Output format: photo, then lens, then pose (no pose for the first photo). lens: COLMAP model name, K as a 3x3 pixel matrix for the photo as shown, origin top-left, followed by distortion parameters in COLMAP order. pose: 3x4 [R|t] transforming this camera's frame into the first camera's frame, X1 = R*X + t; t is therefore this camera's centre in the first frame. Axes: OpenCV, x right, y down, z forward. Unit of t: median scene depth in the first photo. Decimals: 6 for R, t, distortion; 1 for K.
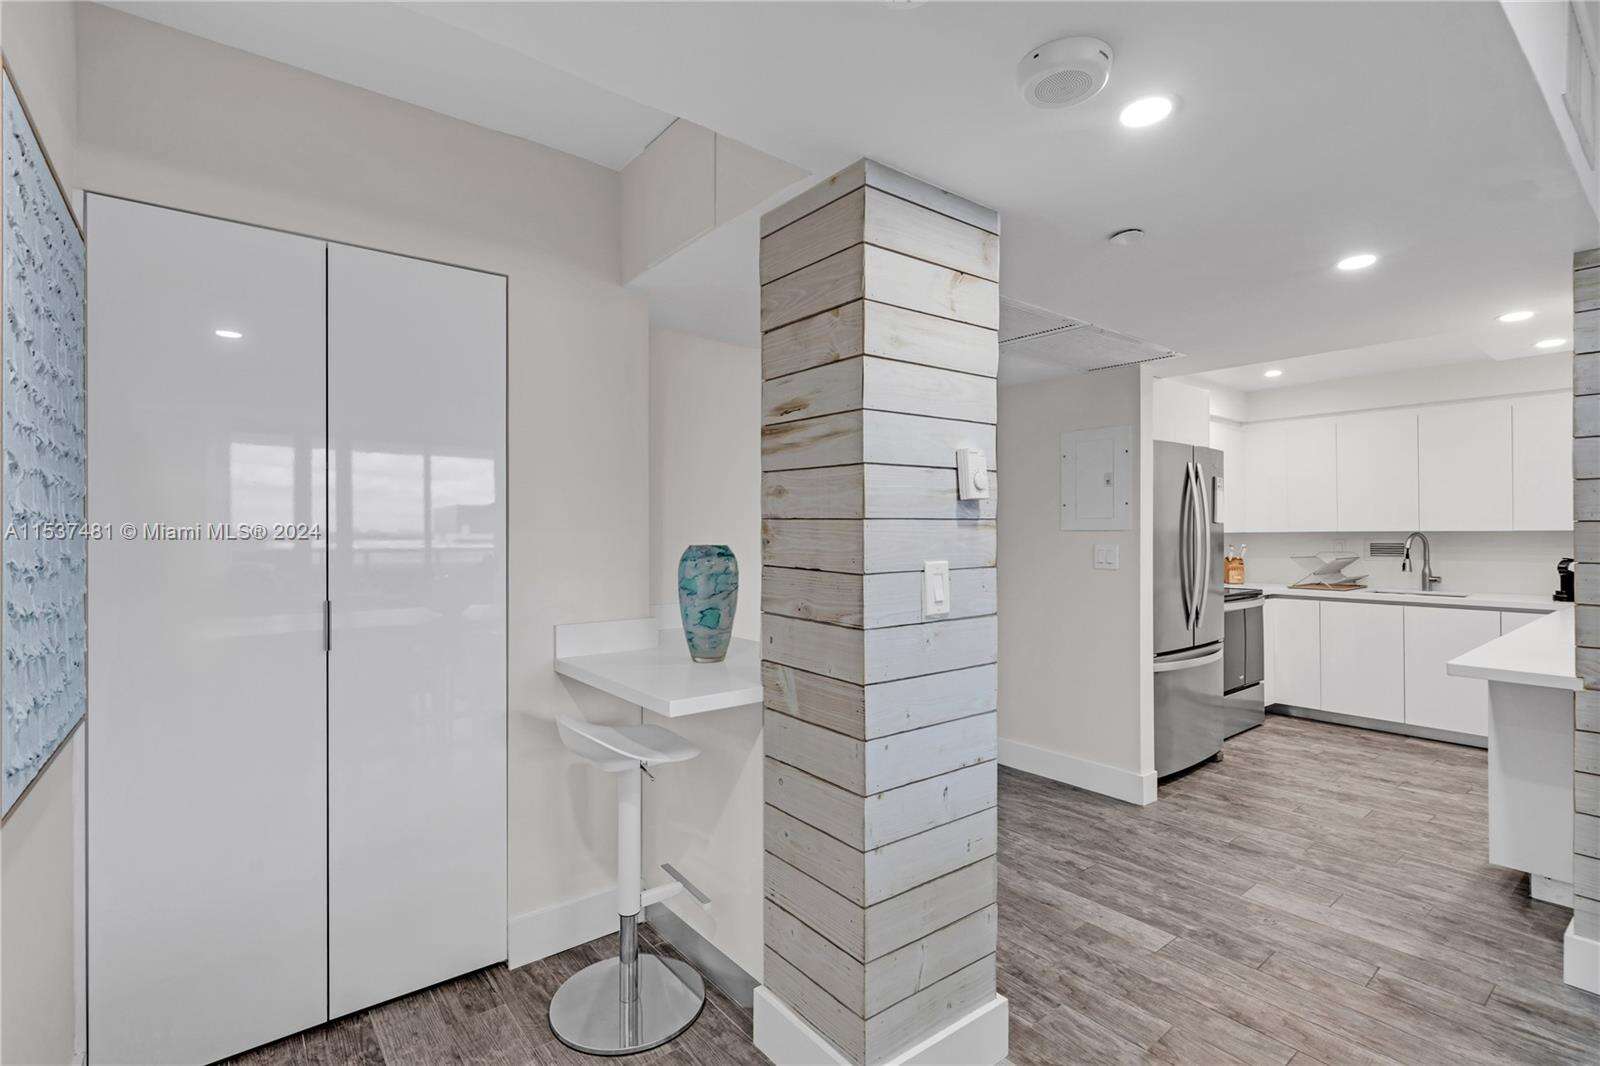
lens RADIAL K [[739.6, 0, 798.2], [0, 739.6, 538.4], [0, 0, 1]] dist [-0.002198, 0.000113]
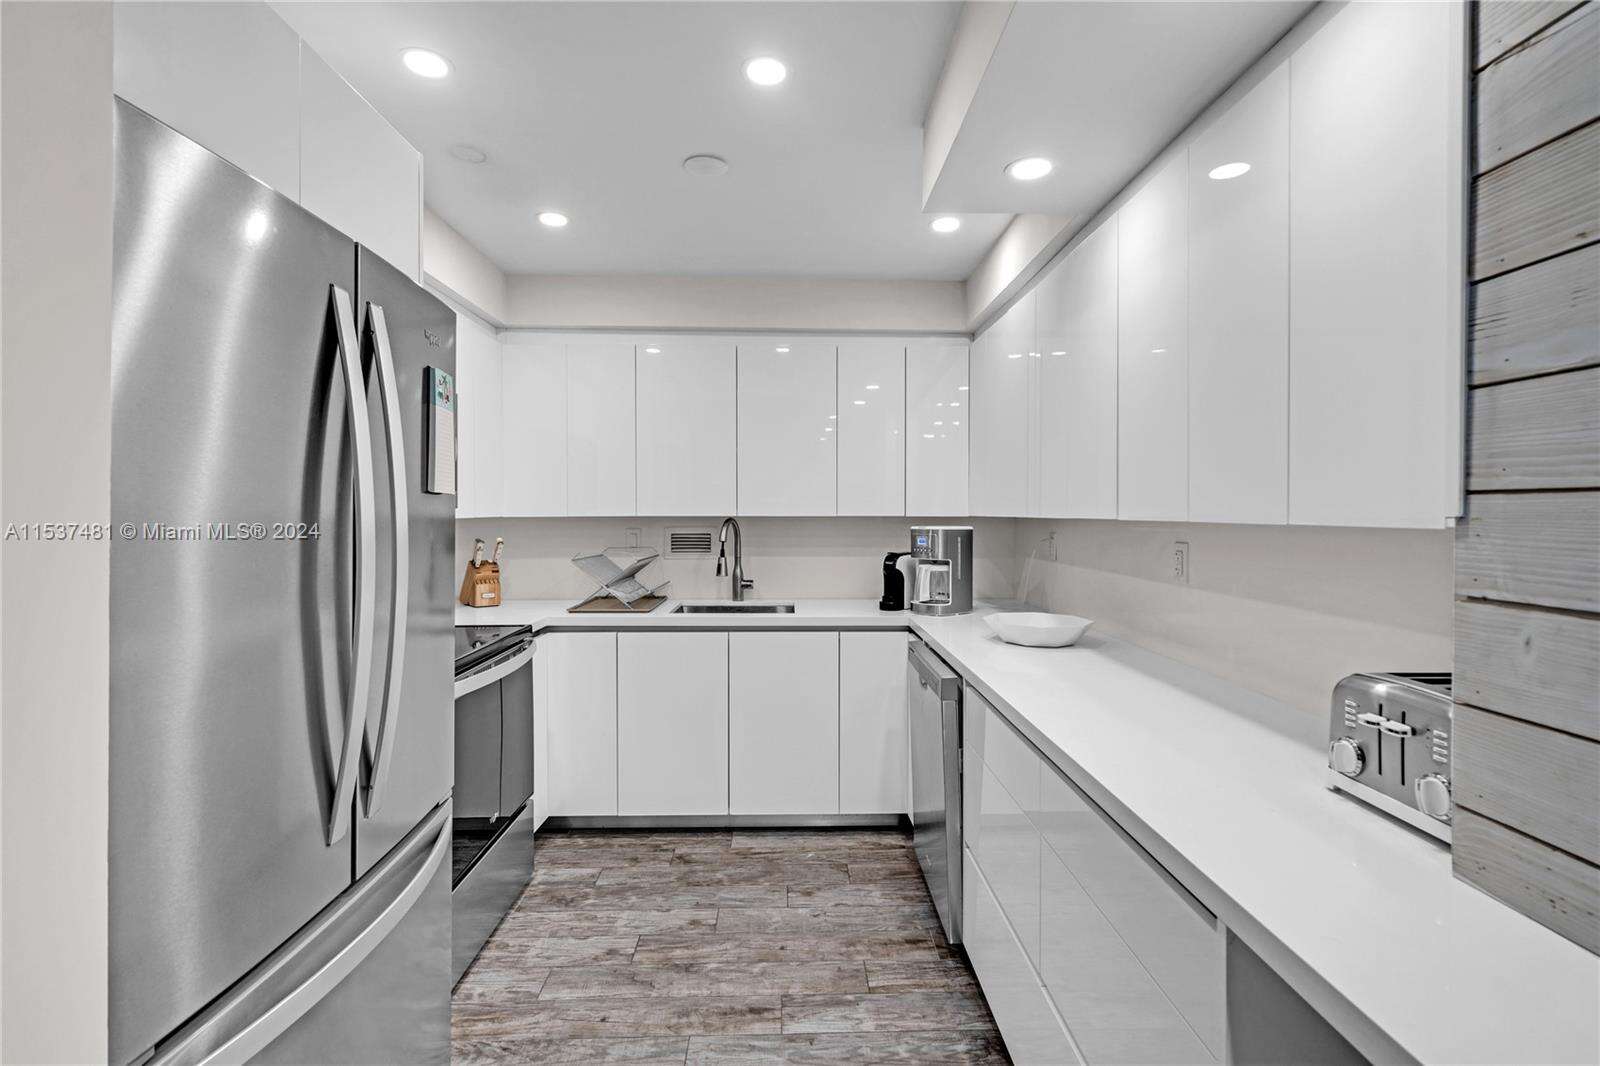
lens RADIAL K [[739.6, 0, 803.8], [0, 739.6, 506.0], [0, 0, 1]] dist [-0.002198, 0.000113]
pose [[0.594782, 0.015684, 0.803734, 0.369637], [0.000656, 0.999800, -0.019995, -0.006610], [-0.803887, 0.012420, 0.594653, 0.615255]]
